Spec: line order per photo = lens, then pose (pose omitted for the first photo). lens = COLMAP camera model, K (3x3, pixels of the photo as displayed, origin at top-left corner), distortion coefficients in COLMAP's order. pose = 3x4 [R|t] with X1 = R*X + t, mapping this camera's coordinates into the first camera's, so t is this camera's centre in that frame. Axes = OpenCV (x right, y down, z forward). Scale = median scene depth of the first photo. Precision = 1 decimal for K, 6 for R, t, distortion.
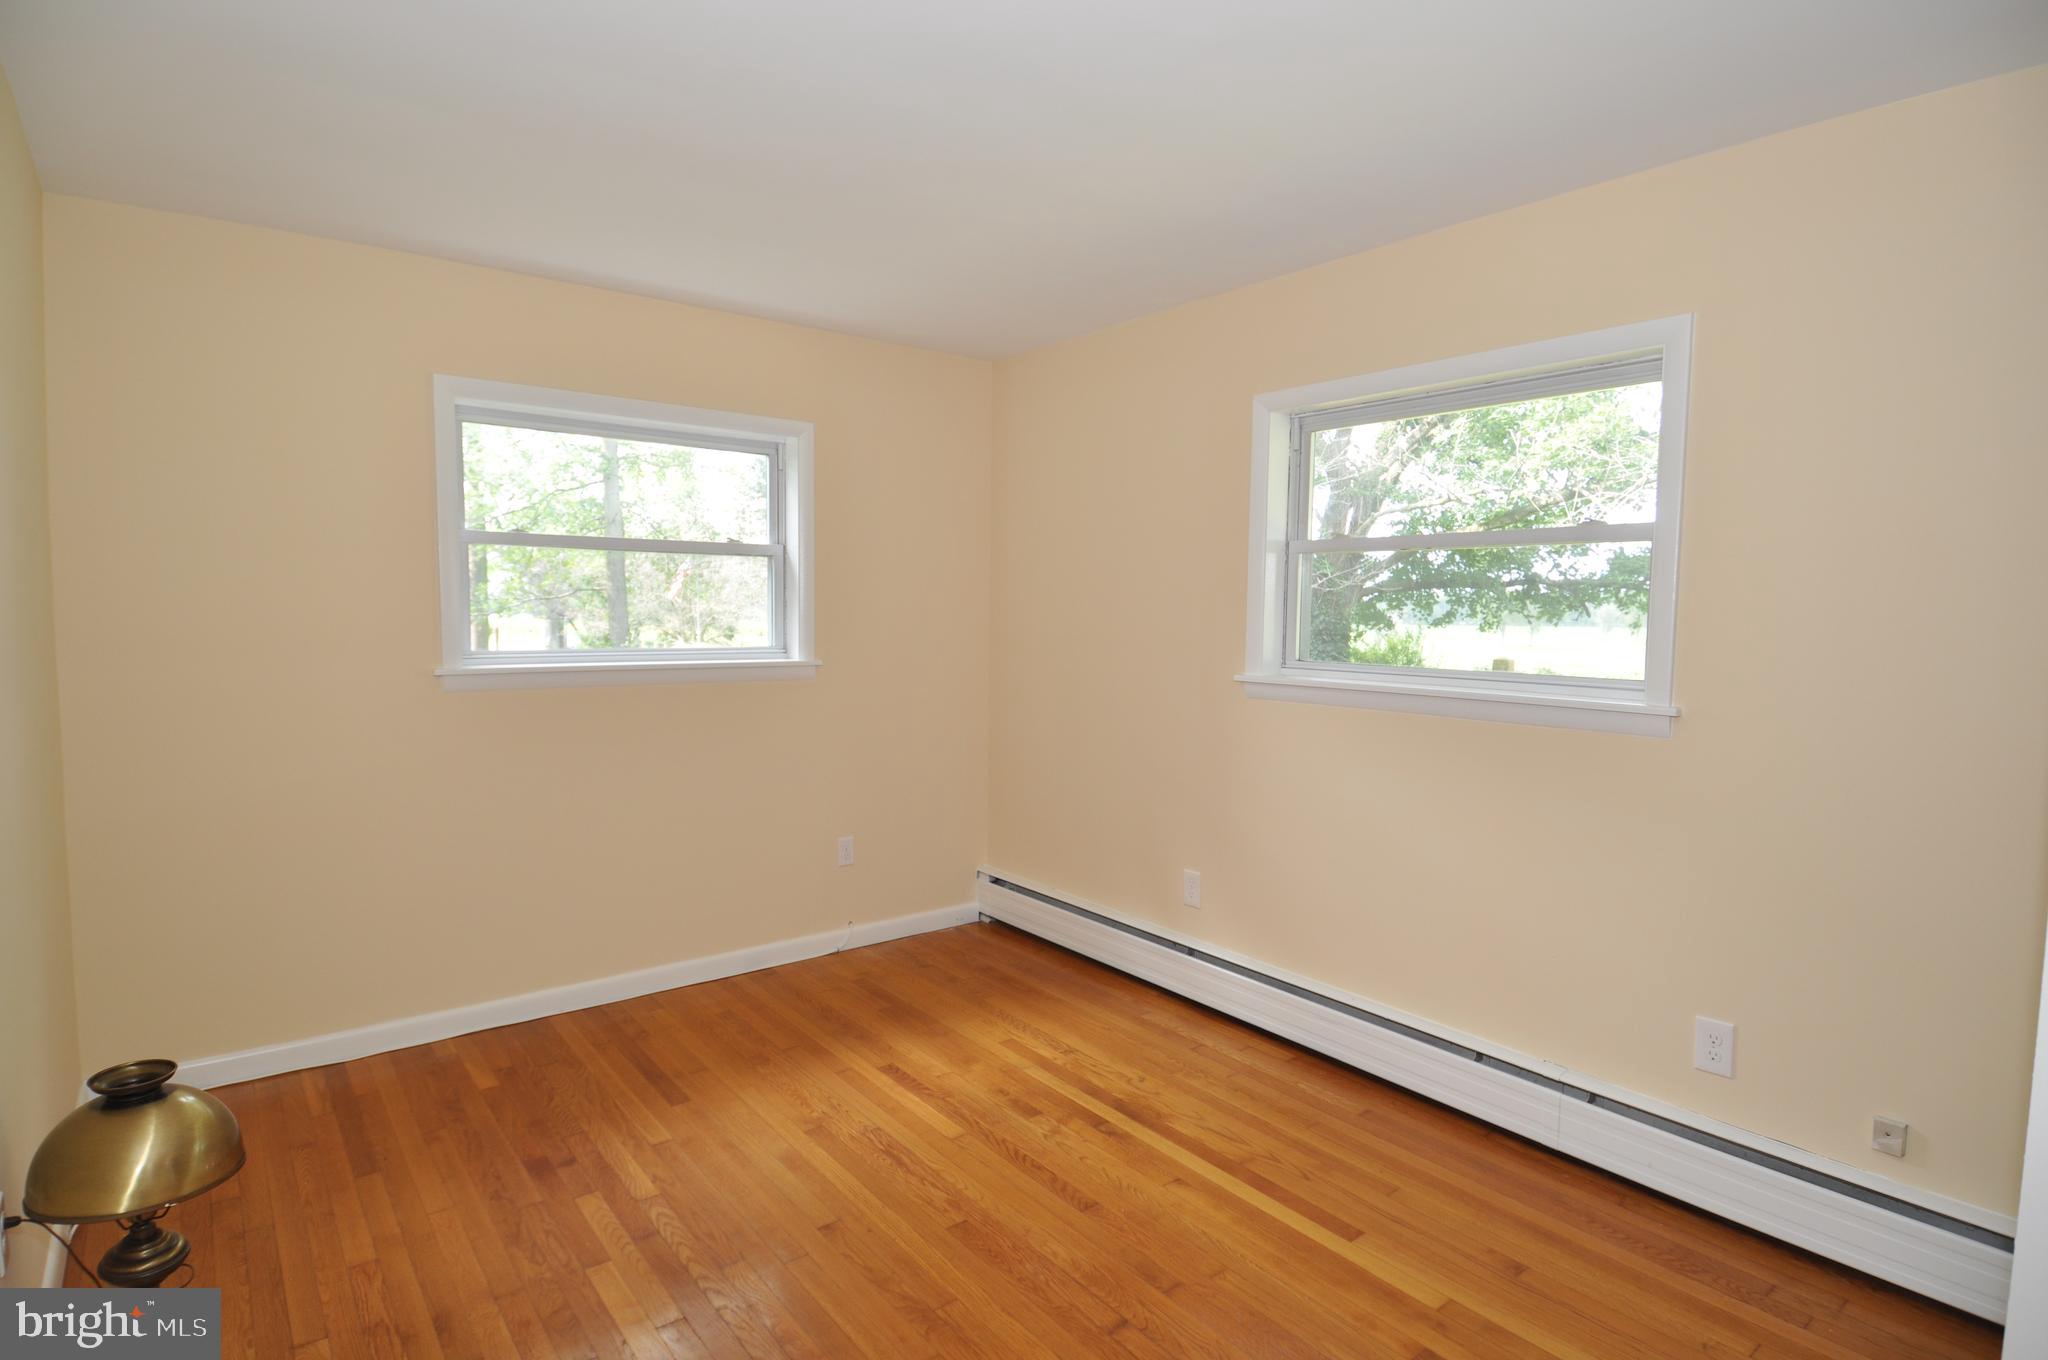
lens RADIAL K [[1058.2, 0, 1025.4], [0, 1058.2, 686.5], [0, 0, 1]] dist [0.065423, -0.069235]
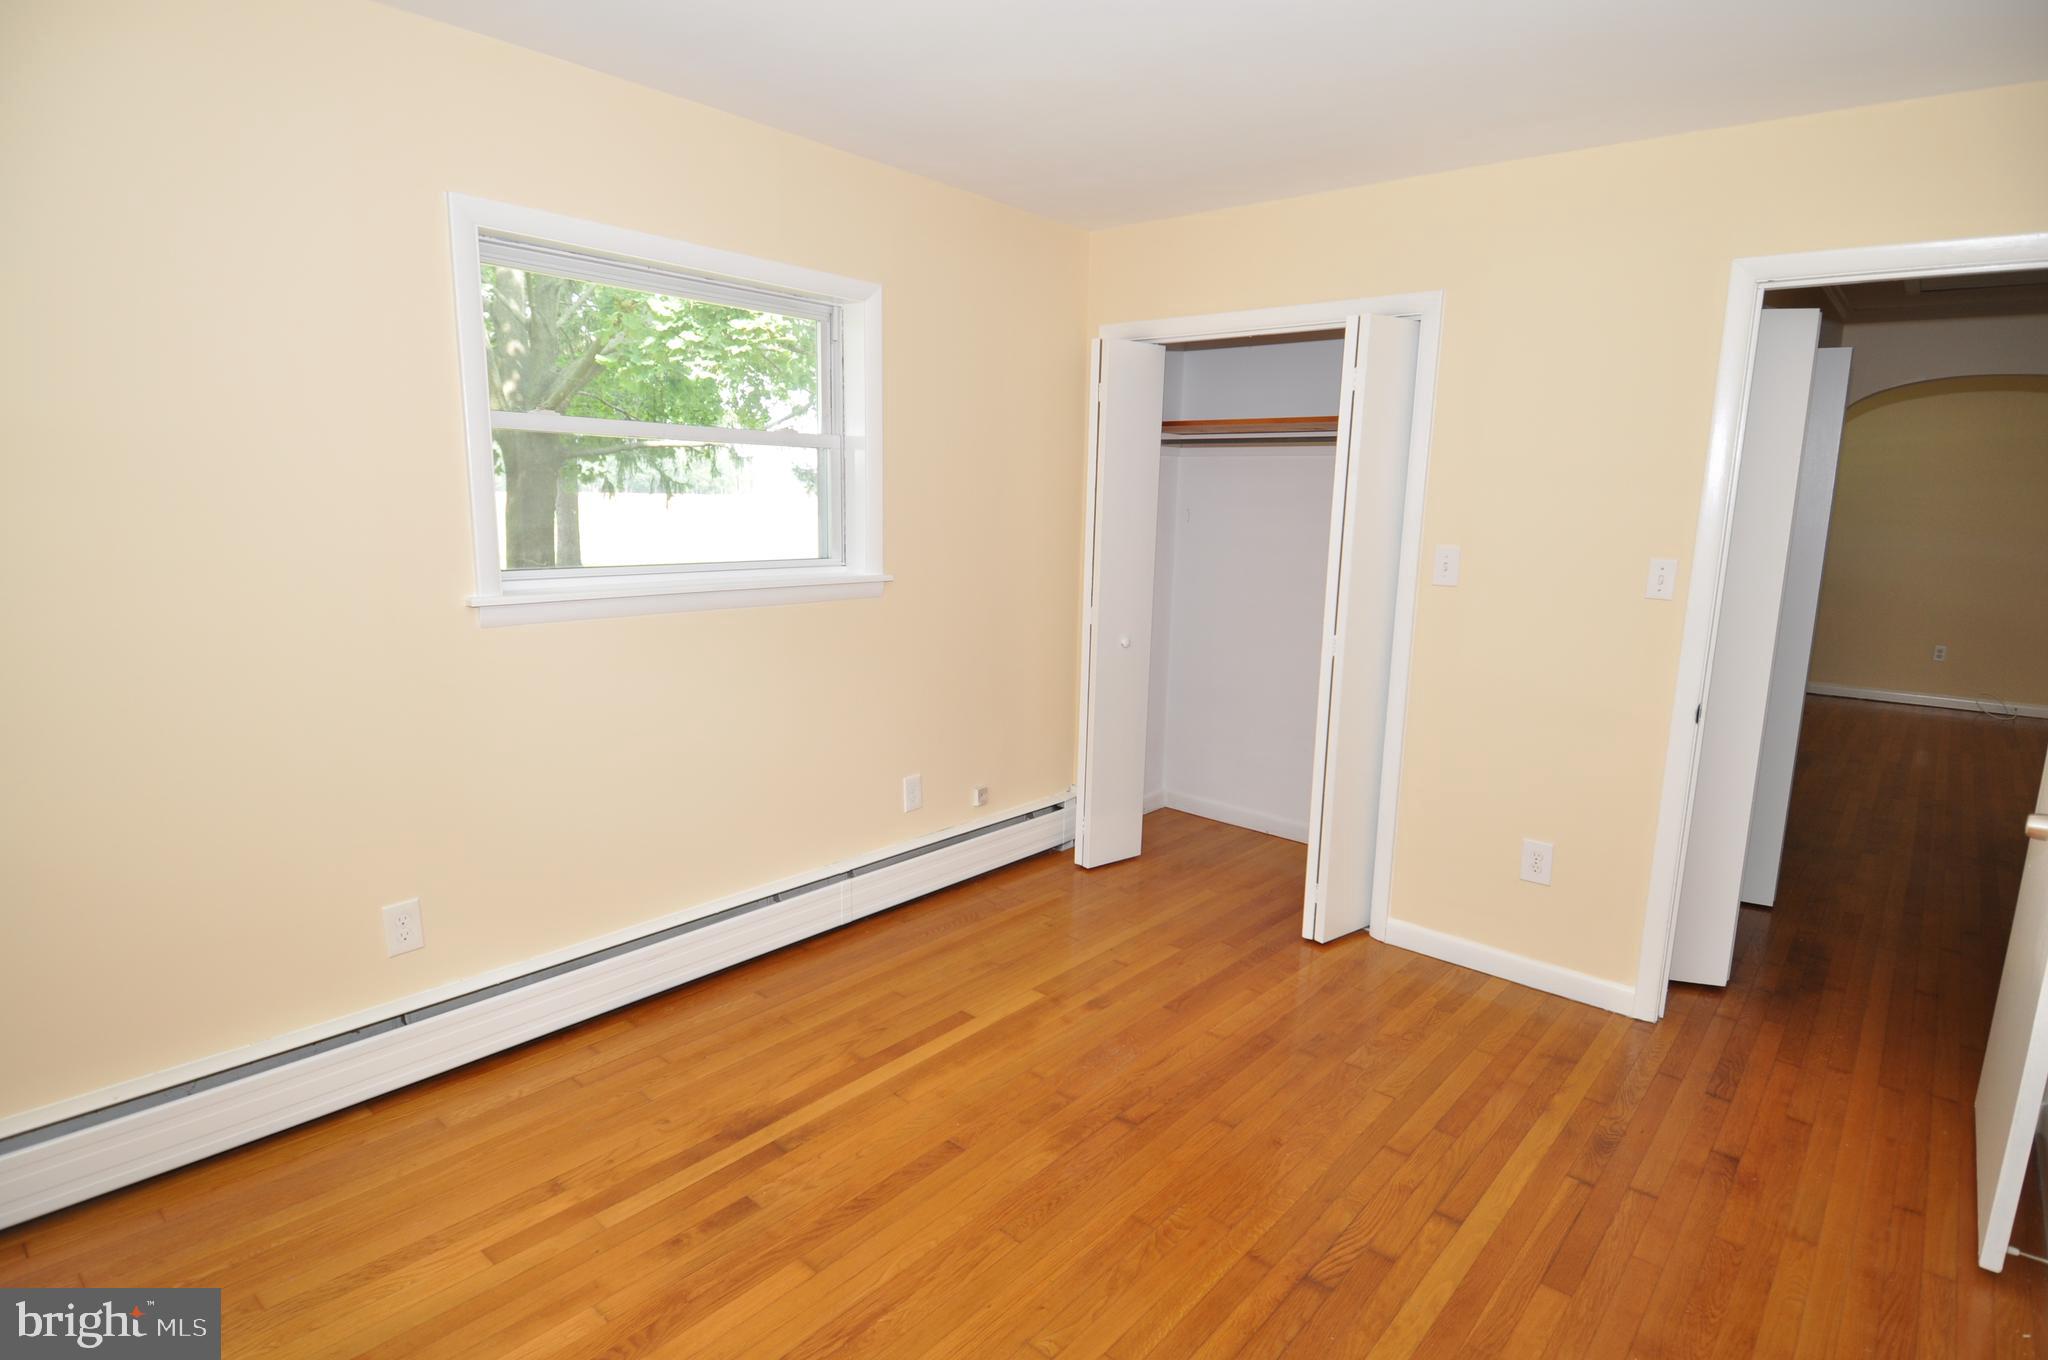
lens RADIAL K [[1058.2, 0, 1025.4], [0, 1058.2, 686.5], [0, 0, 1]] dist [0.065423, -0.069235]
pose [[-0.182994, -0.195872, 0.963404, -0.738496], [0.053503, 0.976515, 0.208700, -0.108430], [-0.981657, 0.089736, -0.168217, 0.979439]]
